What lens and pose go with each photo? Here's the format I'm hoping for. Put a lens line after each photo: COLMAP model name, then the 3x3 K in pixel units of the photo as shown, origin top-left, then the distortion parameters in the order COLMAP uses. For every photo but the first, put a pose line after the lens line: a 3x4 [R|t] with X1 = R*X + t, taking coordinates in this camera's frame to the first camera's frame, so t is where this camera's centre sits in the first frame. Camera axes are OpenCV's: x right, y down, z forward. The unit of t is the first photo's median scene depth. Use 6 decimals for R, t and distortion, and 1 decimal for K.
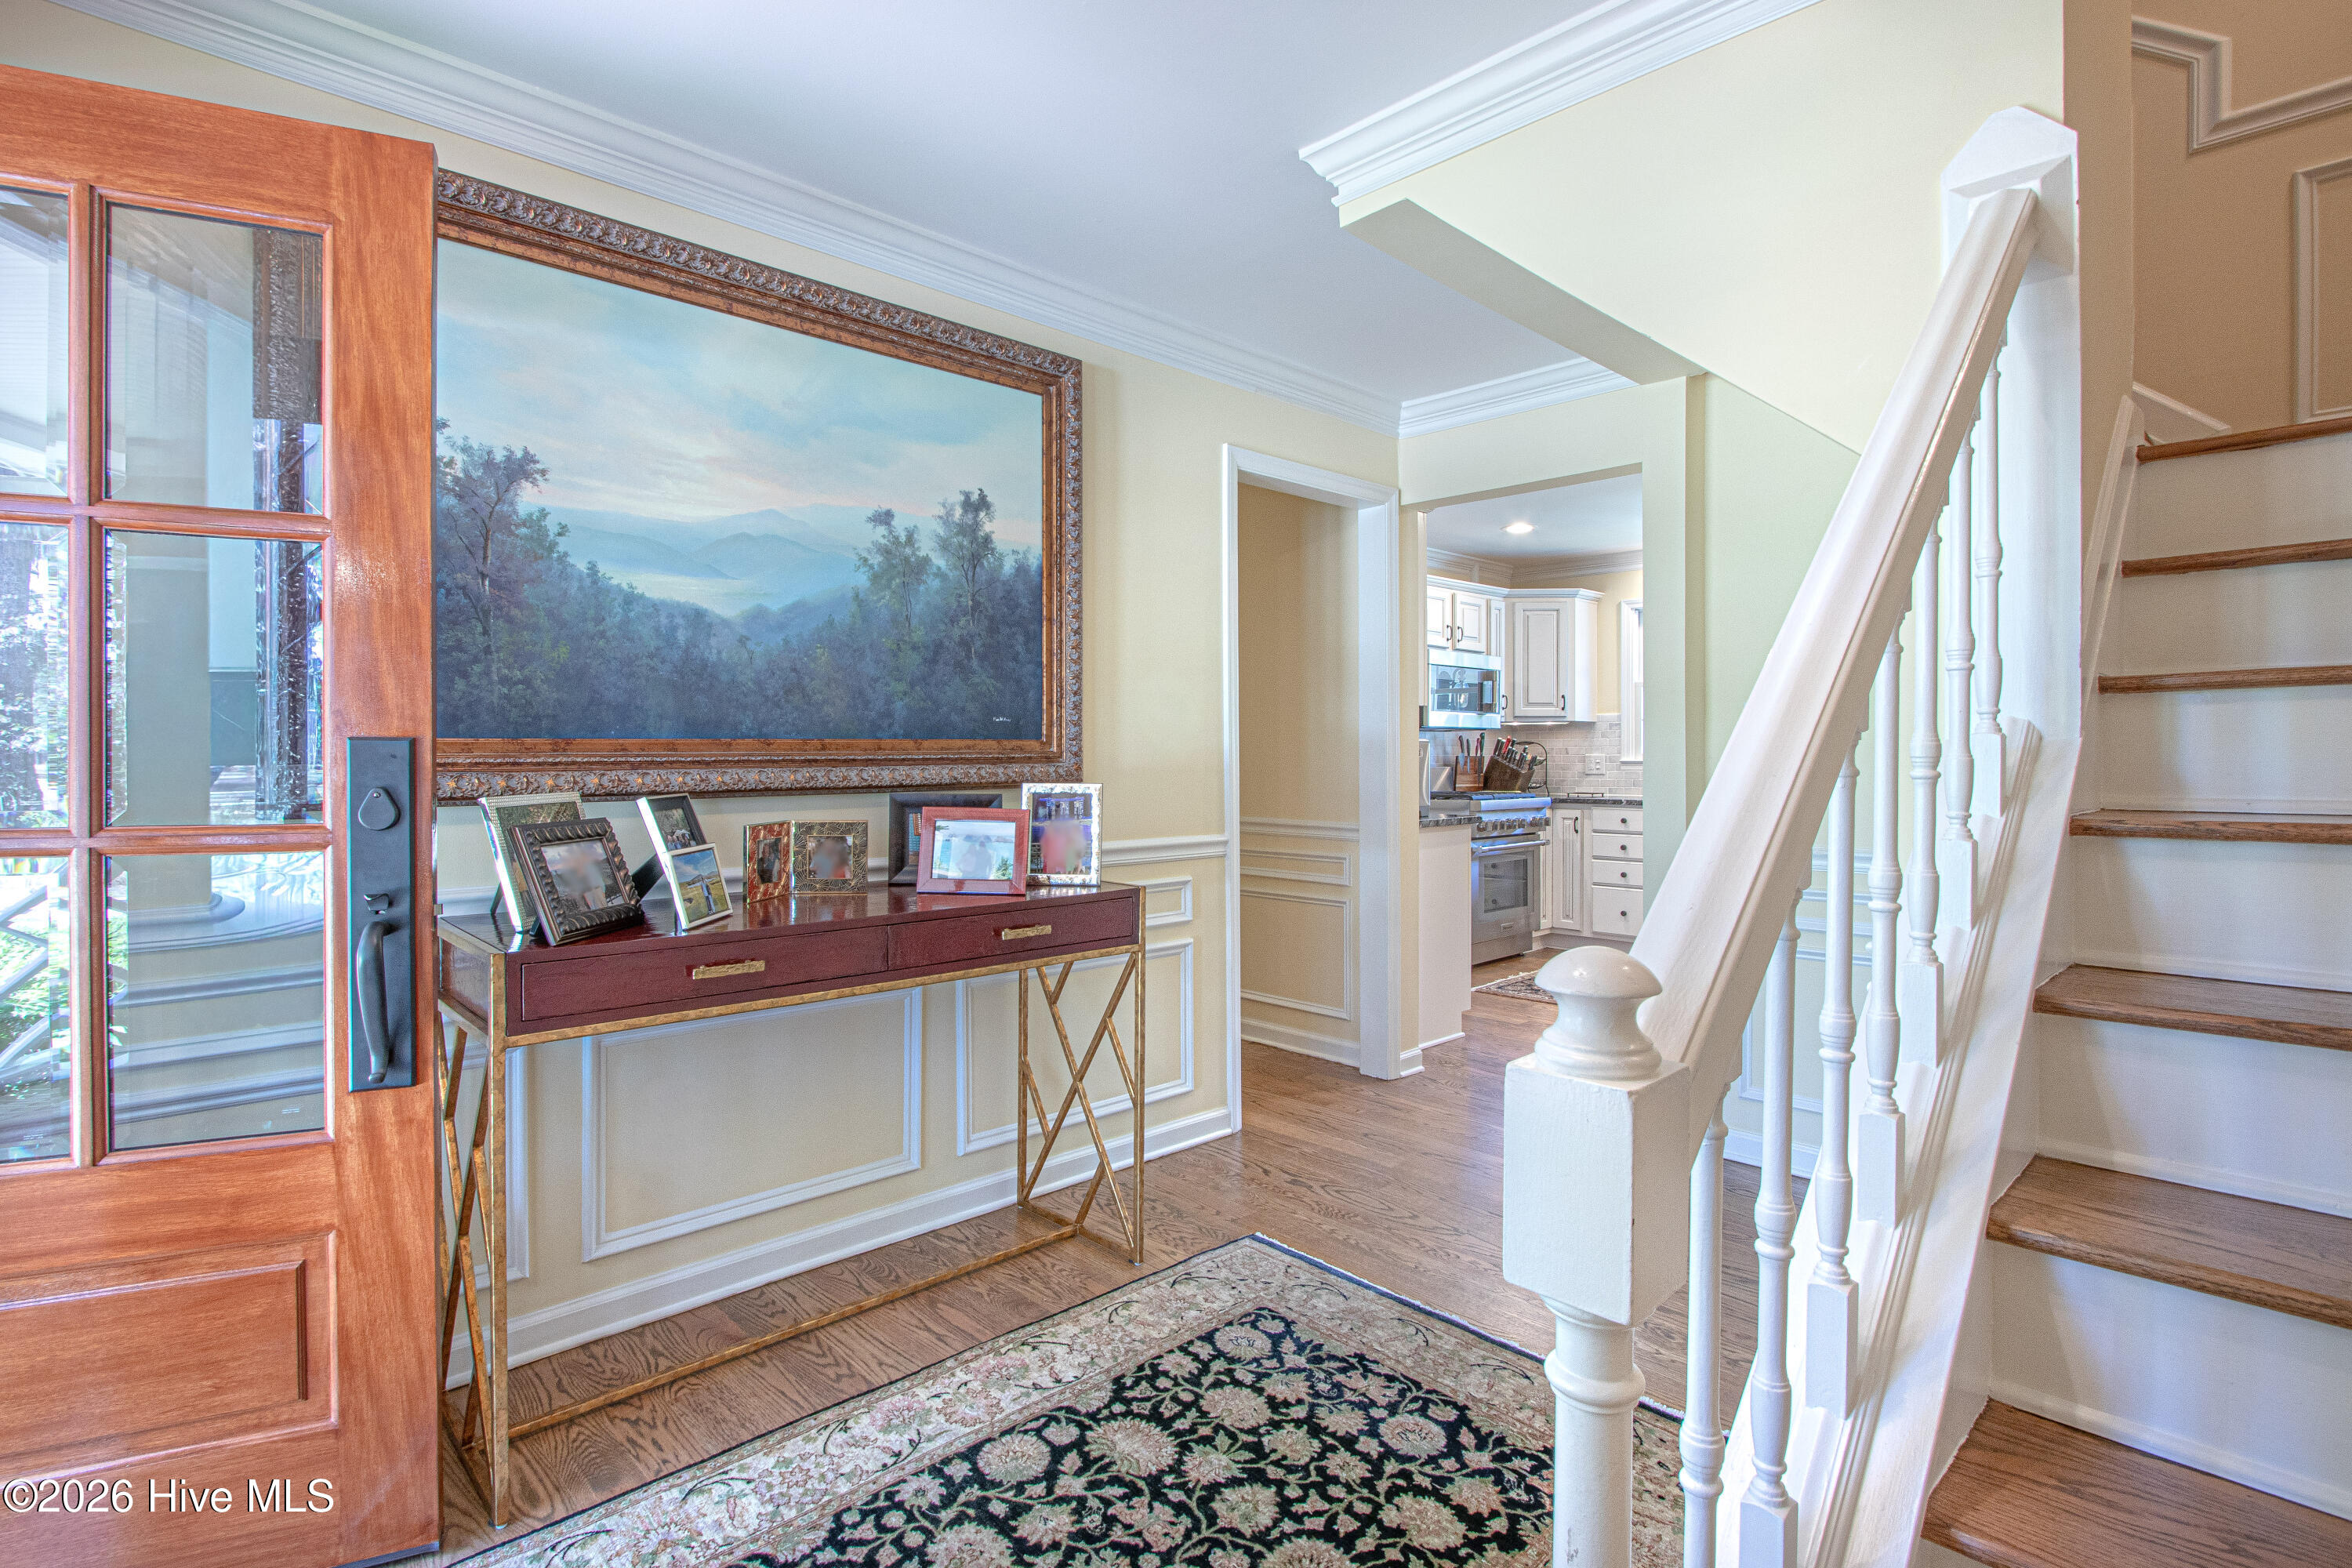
lens RADIAL K [[1155.6, 0, 1167.4], [0, 1155.6, 770.3], [0, 0, 1]] dist [-0.025367, -0.000388]
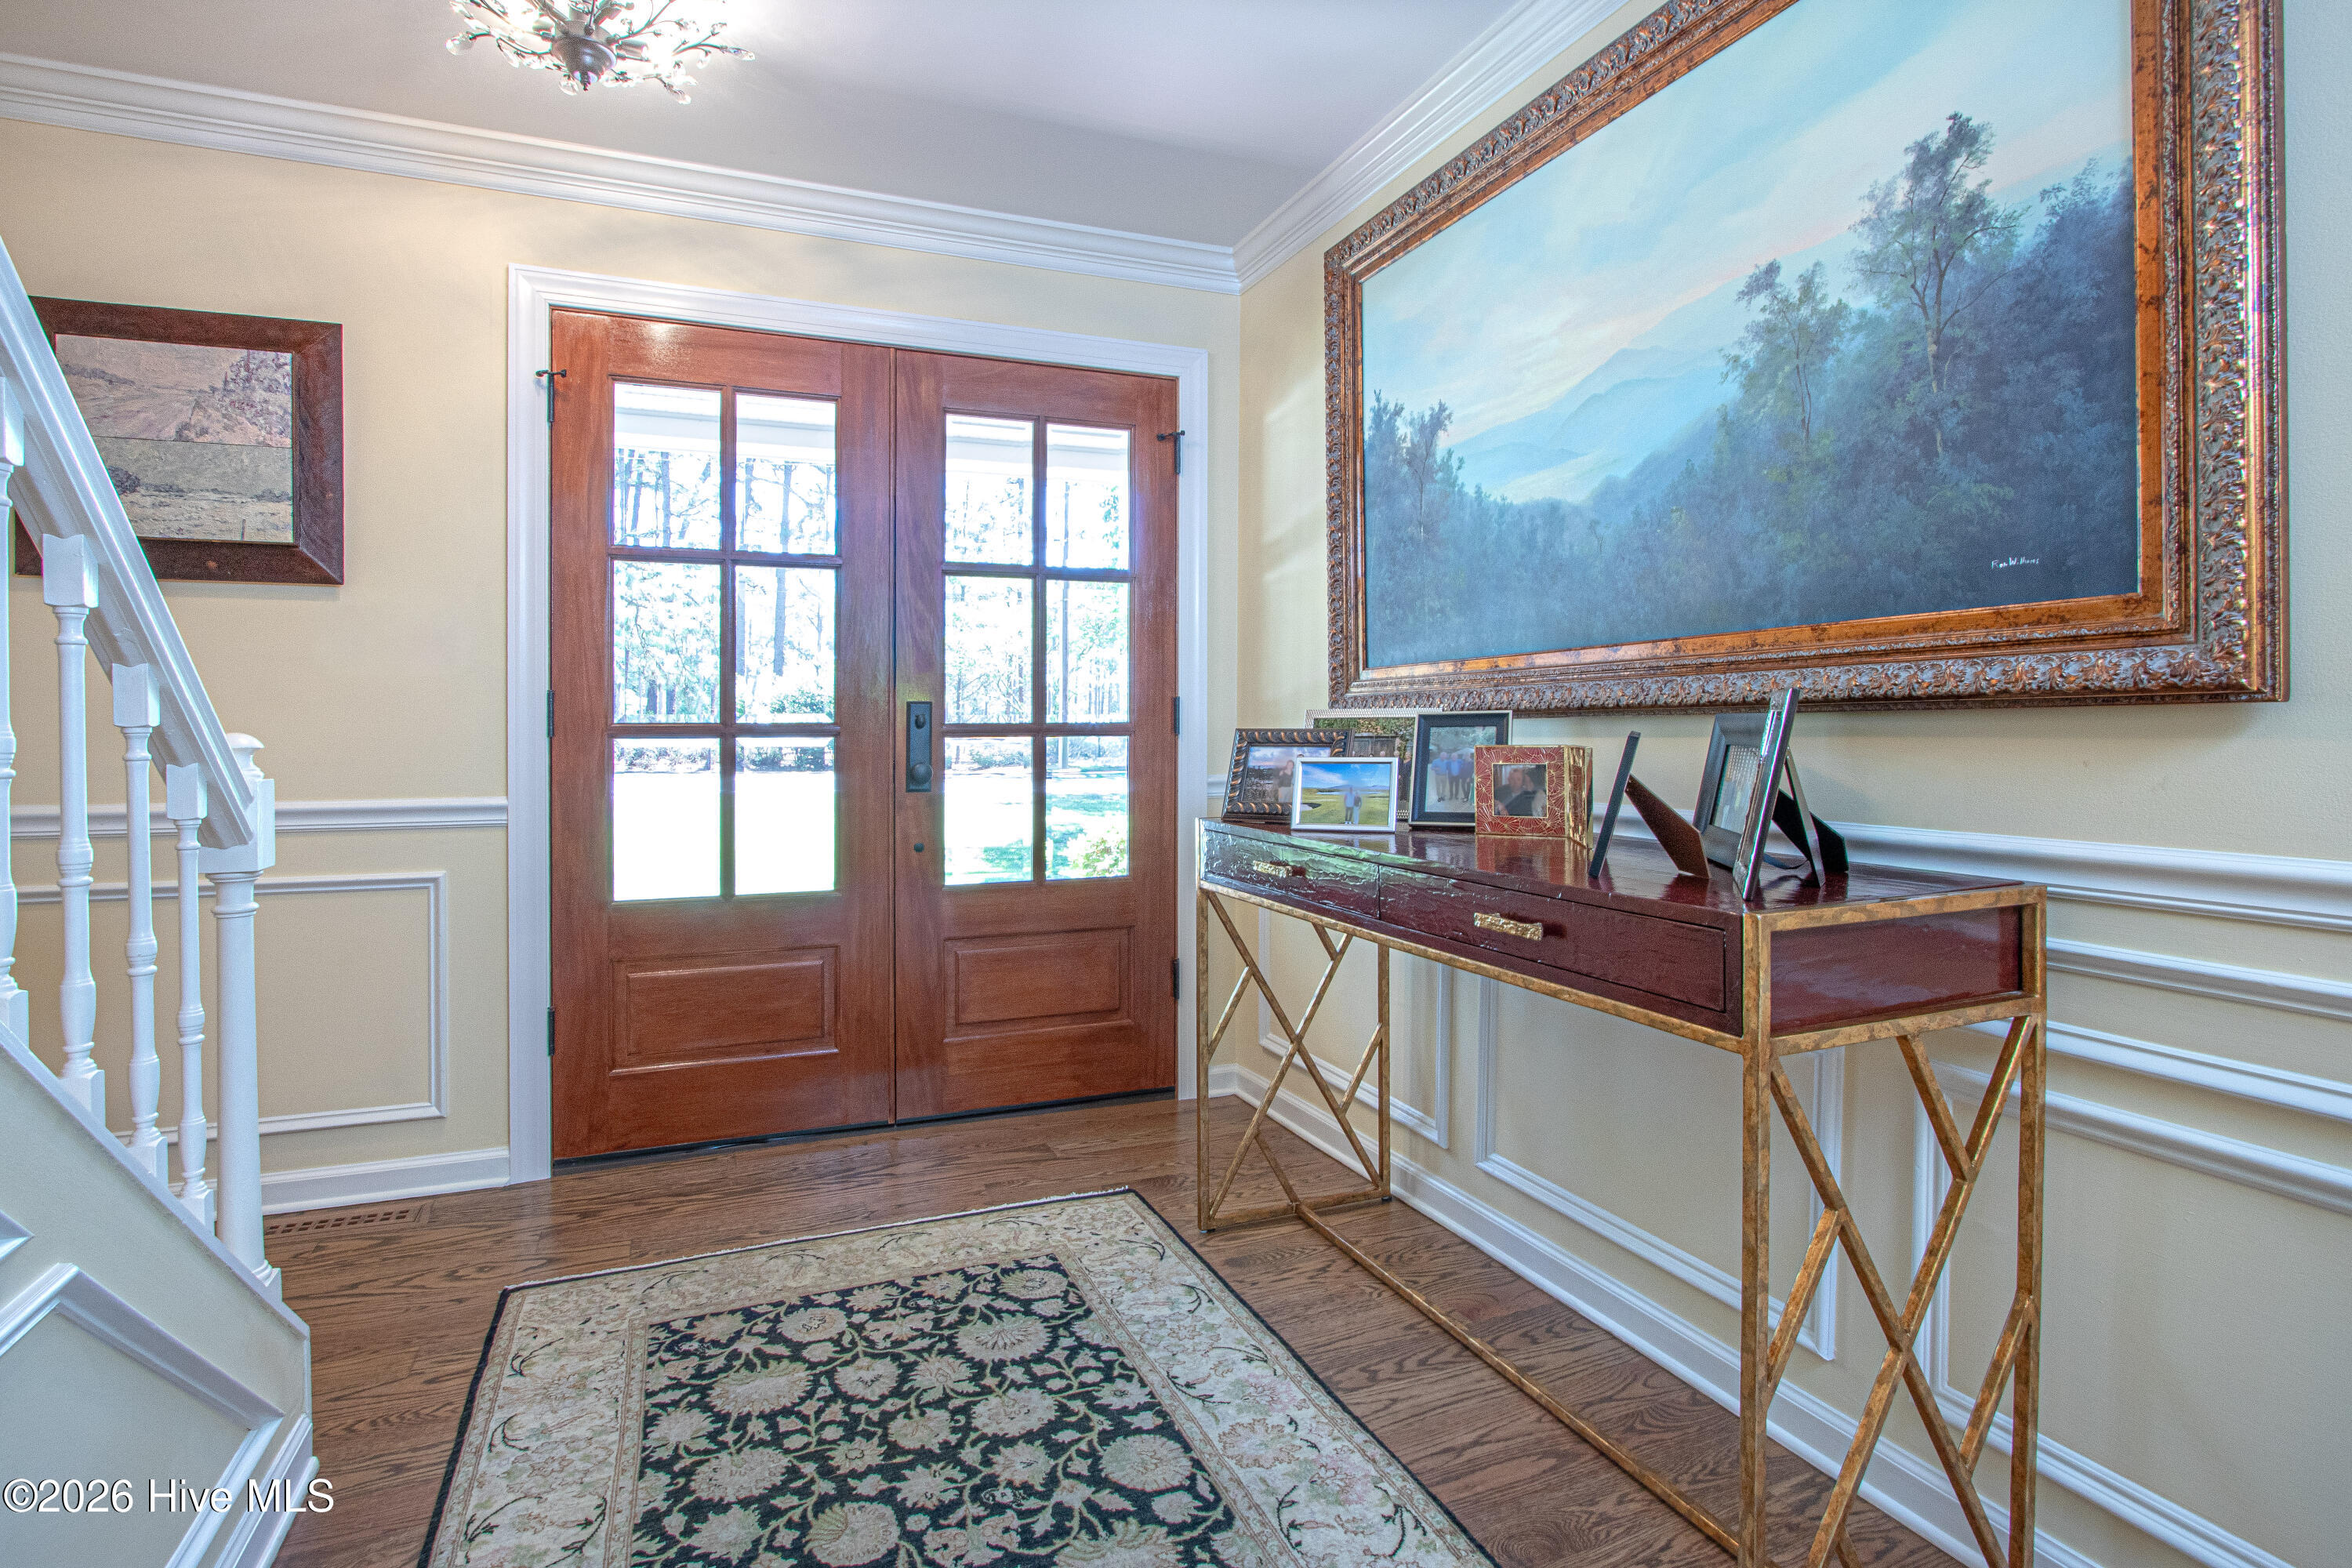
lens RADIAL K [[1155.6, 0, 1145.4], [0, 1155.6, 736.9], [0, 0, 1]] dist [-0.025367, -0.000388]
pose [[-0.389247, 0.007213, -0.921105, 0.513823], [-0.010878, 0.999864, 0.012427, 0.030762], [0.921069, 0.014857, -0.389115, 1.031524]]
